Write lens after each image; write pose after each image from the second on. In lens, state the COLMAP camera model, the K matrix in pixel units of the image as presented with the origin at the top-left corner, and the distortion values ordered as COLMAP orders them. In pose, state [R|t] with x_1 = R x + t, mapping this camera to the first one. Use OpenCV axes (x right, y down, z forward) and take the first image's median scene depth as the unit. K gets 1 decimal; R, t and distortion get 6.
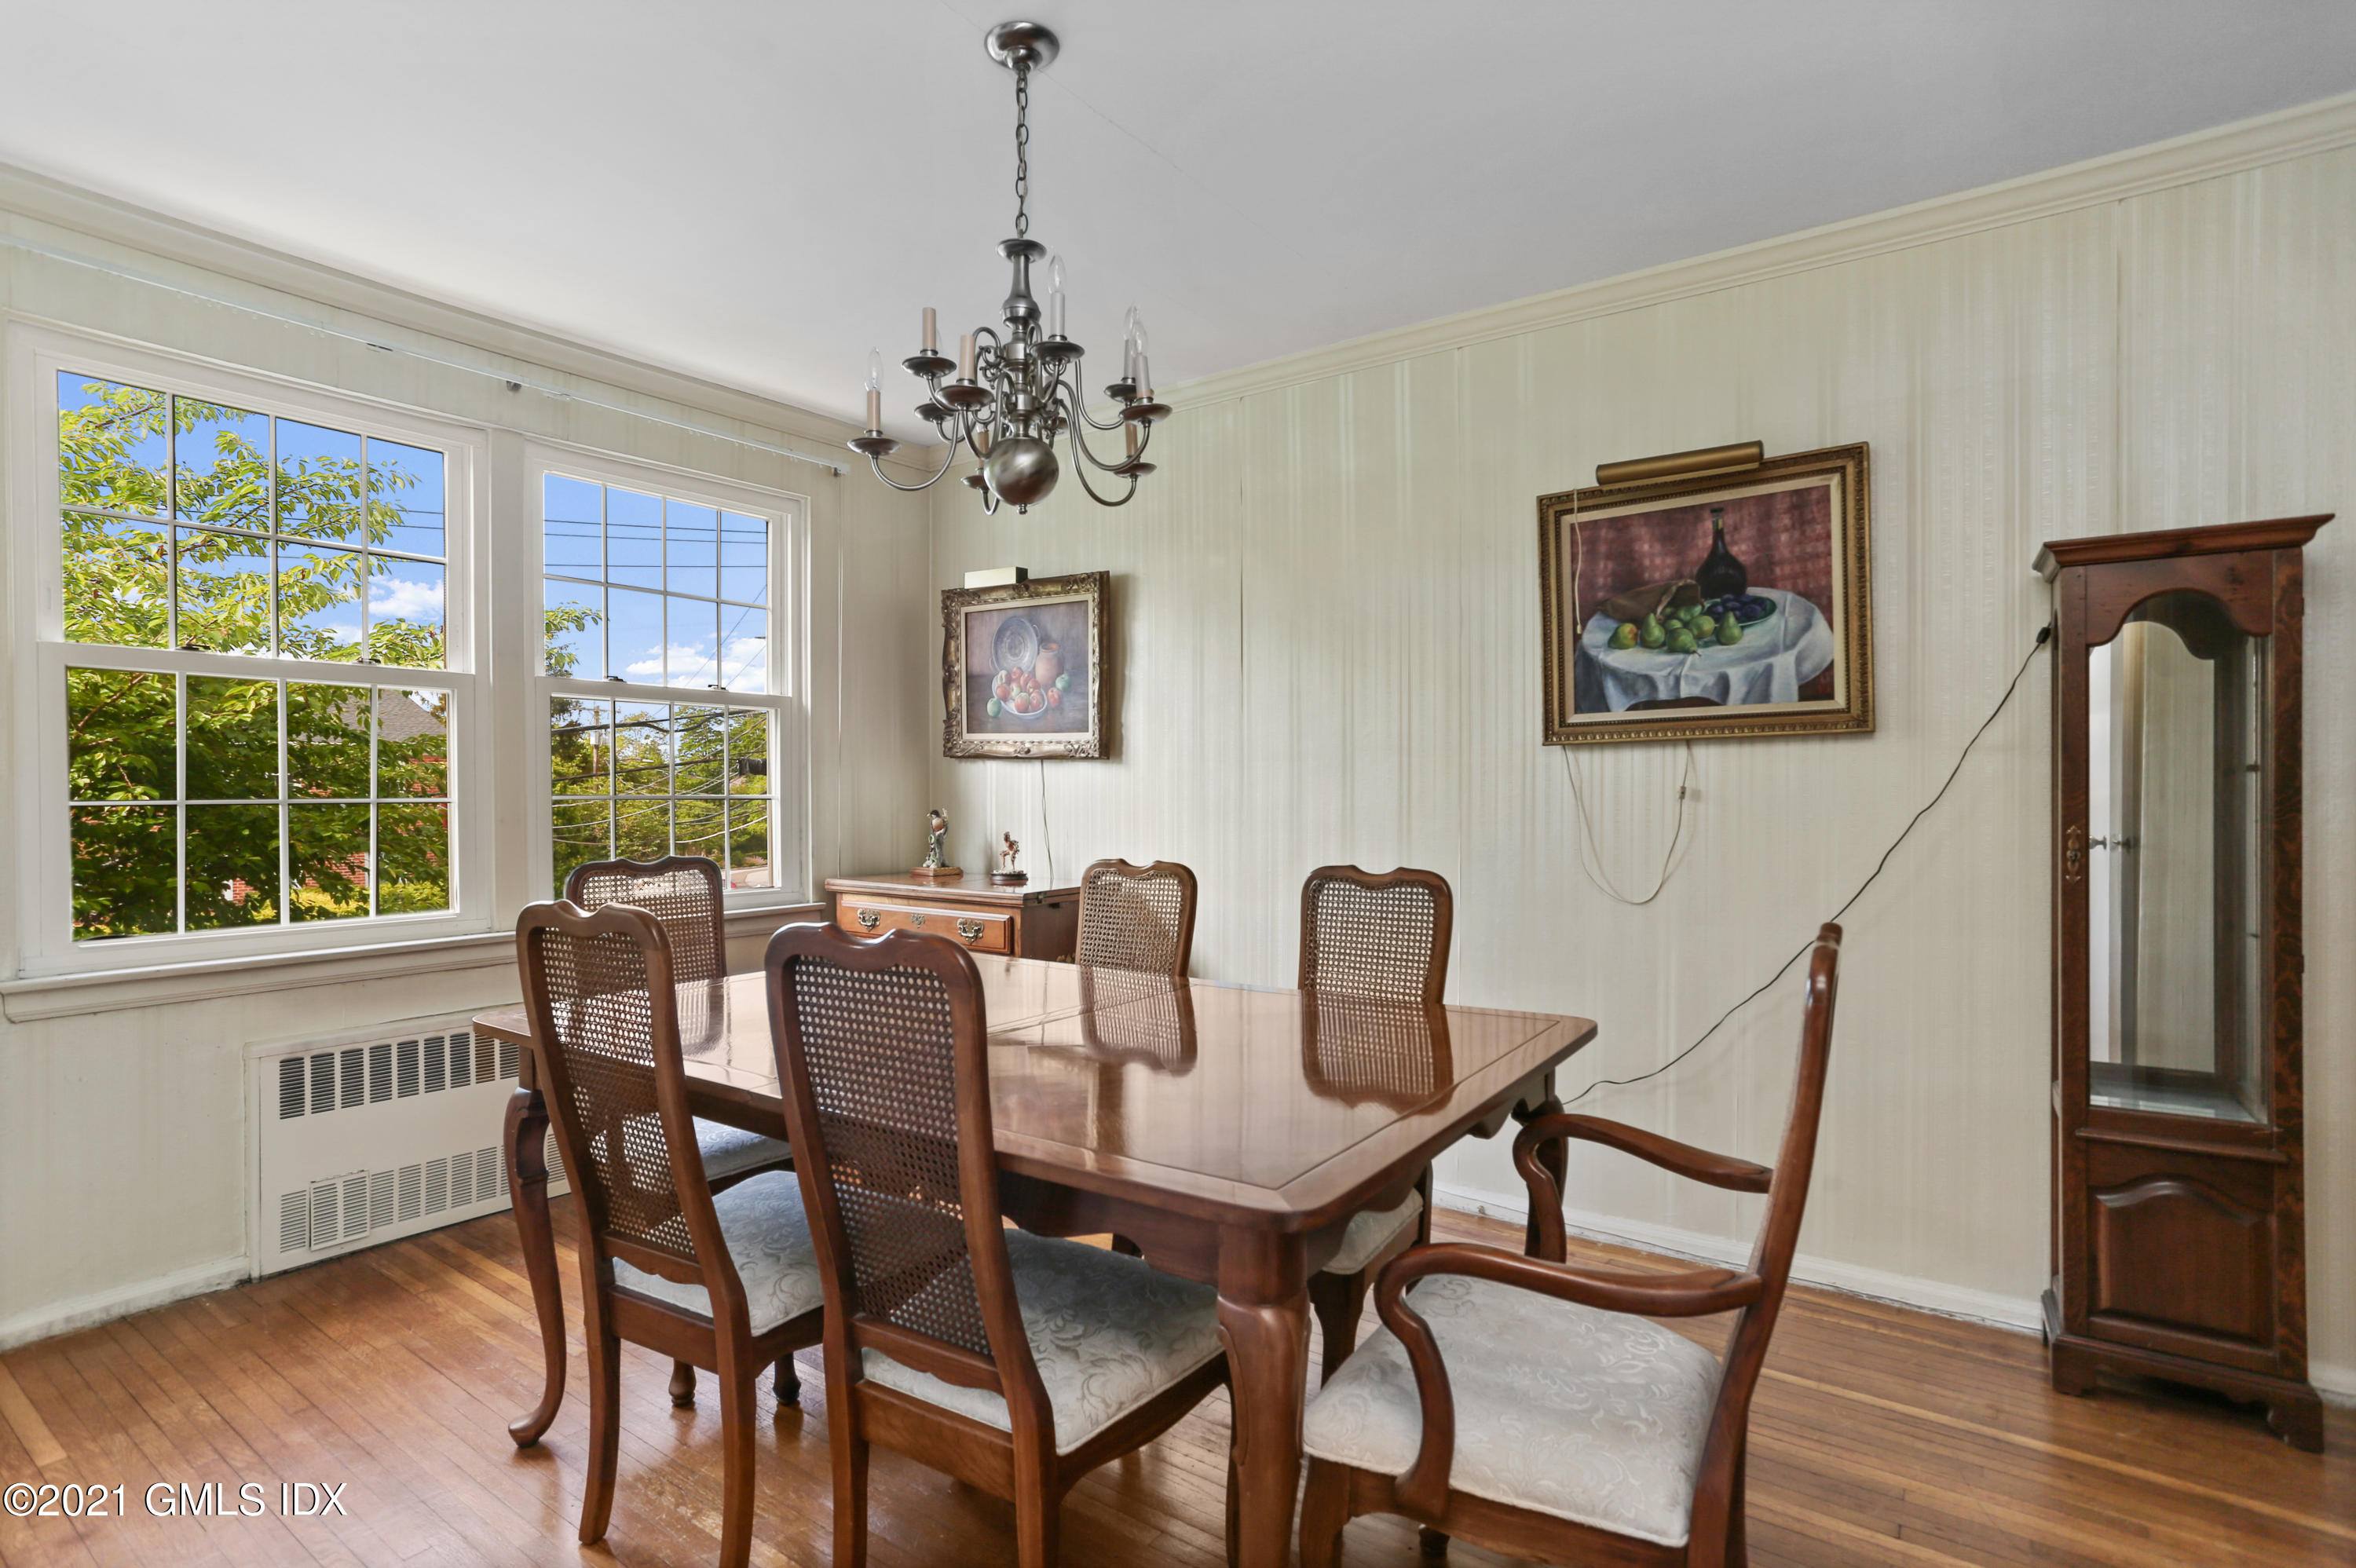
lens RADIAL K [[1141.0, 0, 1171.0], [0, 1141.0, 767.0], [0, 0, 1]] dist [-0.052614, 0.033485]
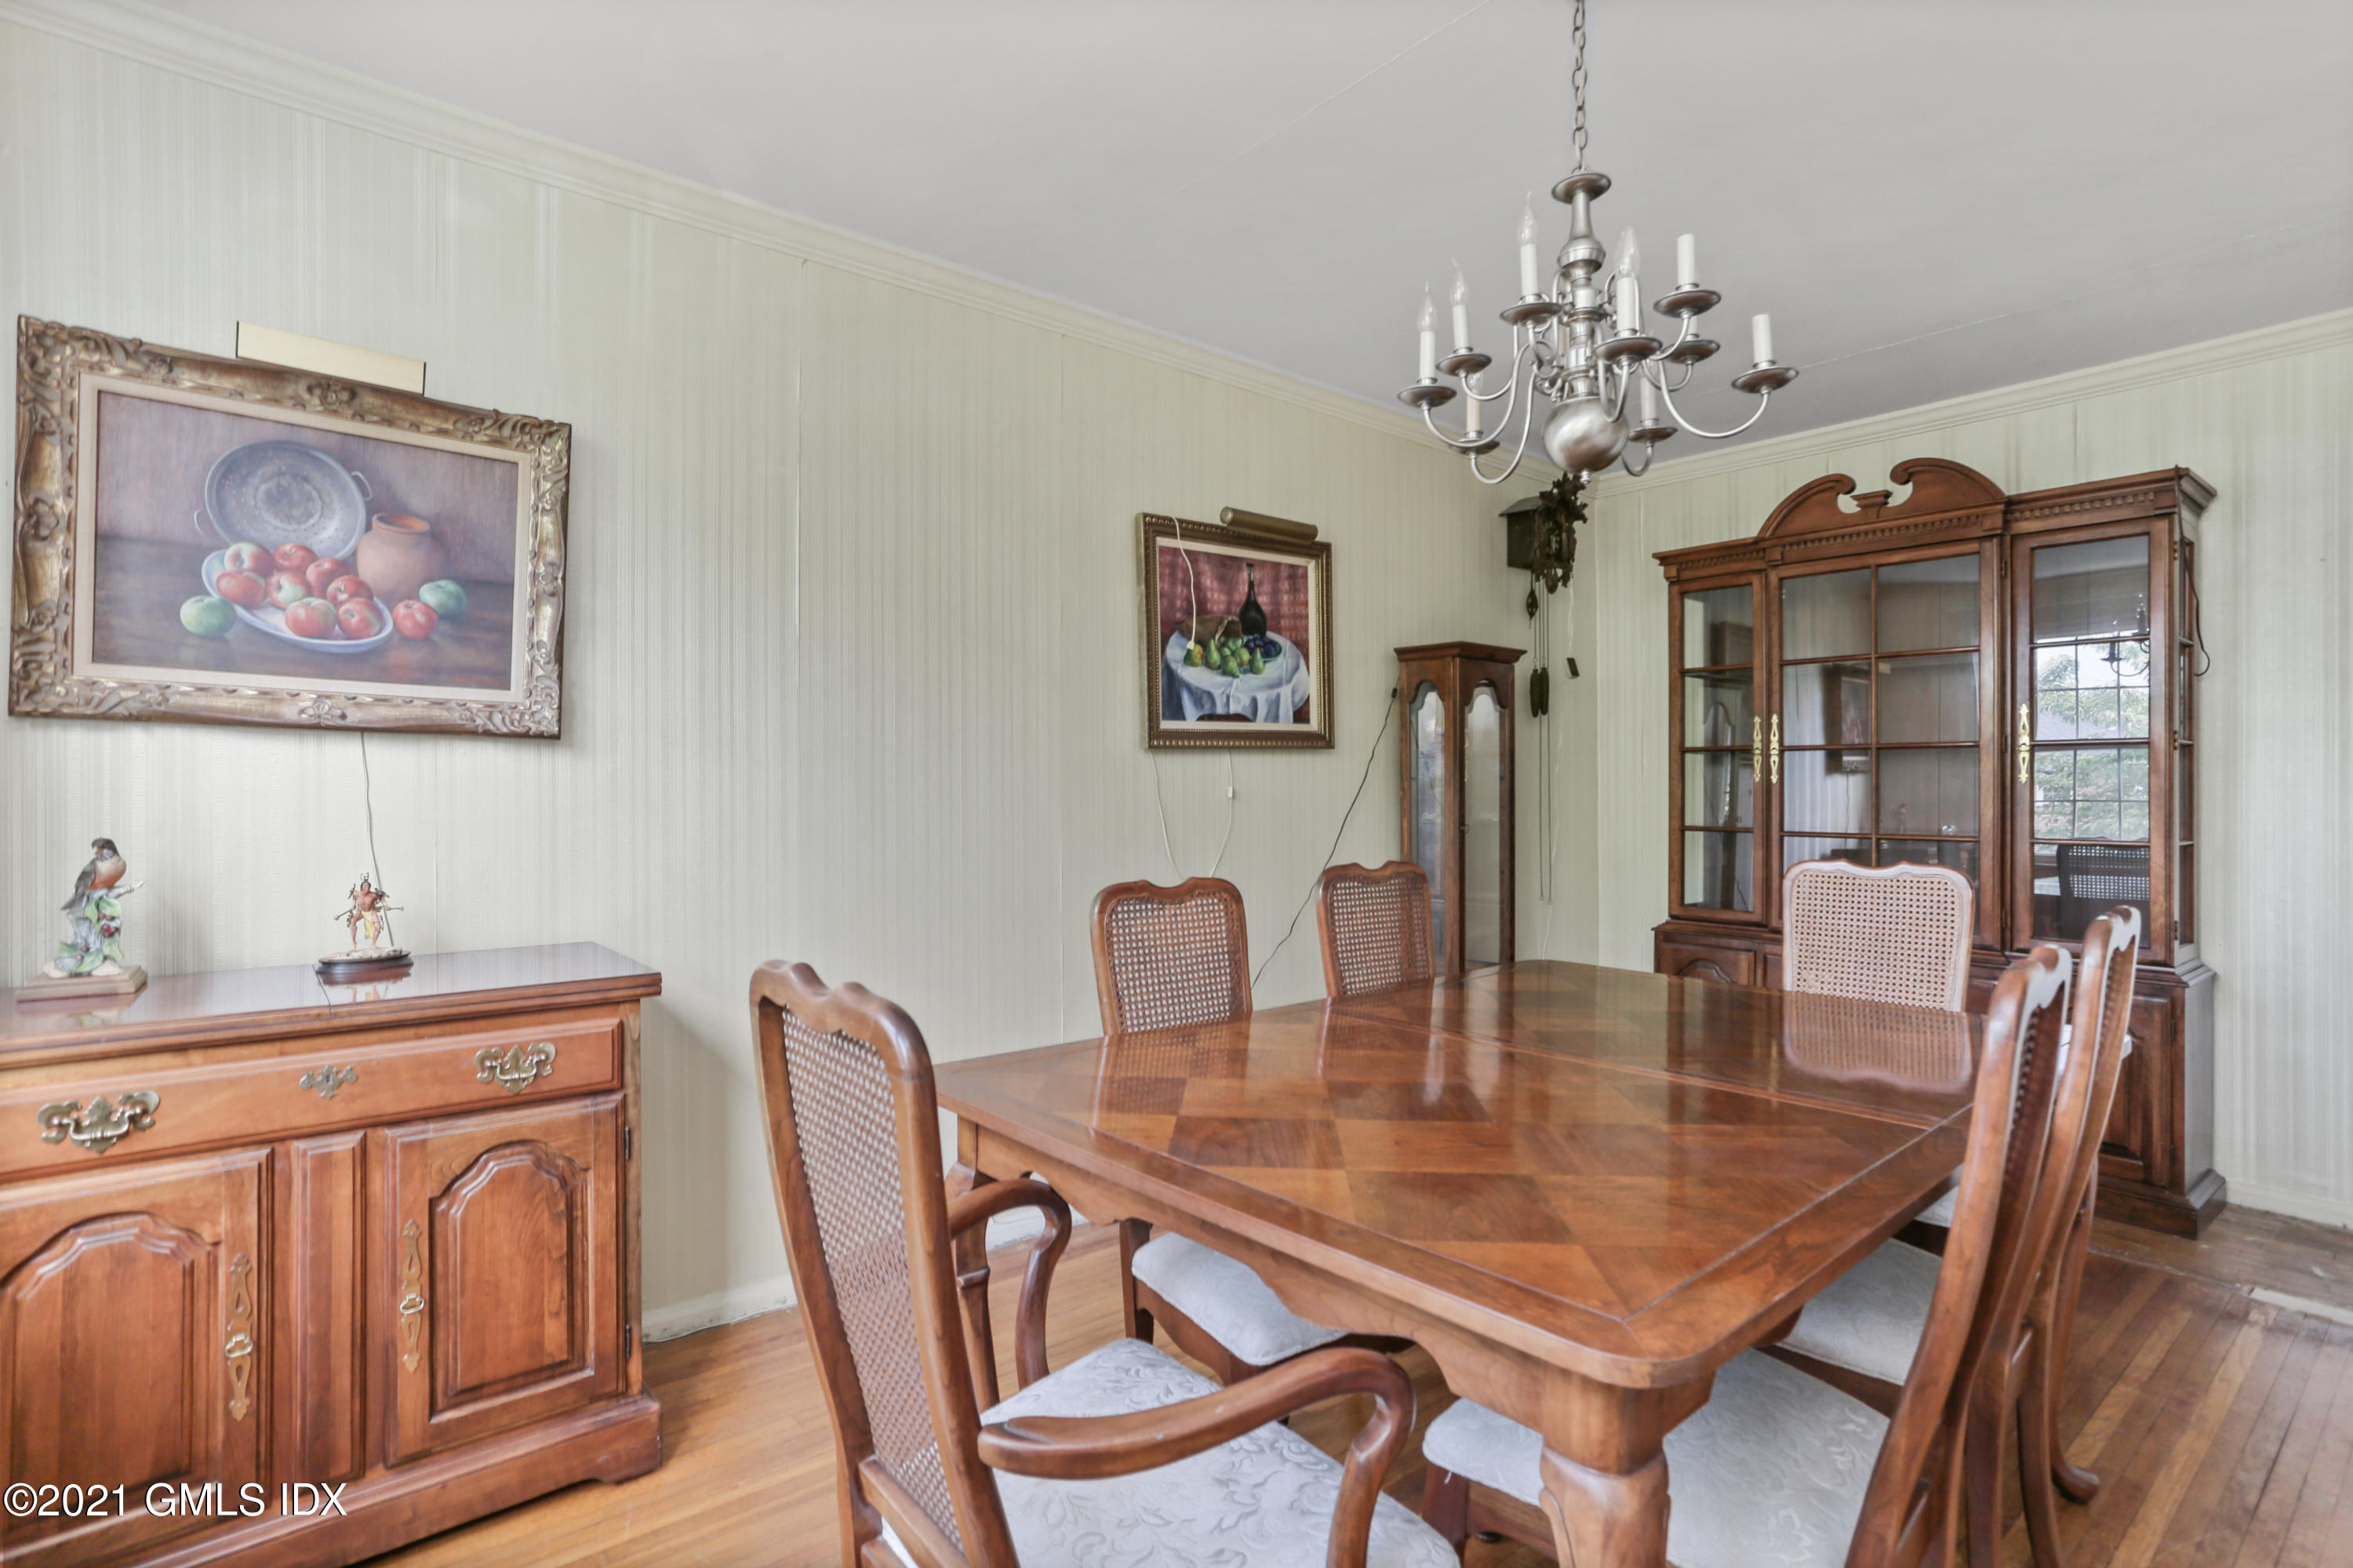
lens RADIAL K [[1139.7, 0, 1169.5], [0, 1139.7, 767.0], [0, 0, 1]] dist [-0.052614, 0.033485]
pose [[0.263199, 0.017817, 0.964577, -0.730895], [-0.016711, 0.999764, -0.013907, 0.013888], [-0.964597, -0.012459, 0.263434, 0.735208]]
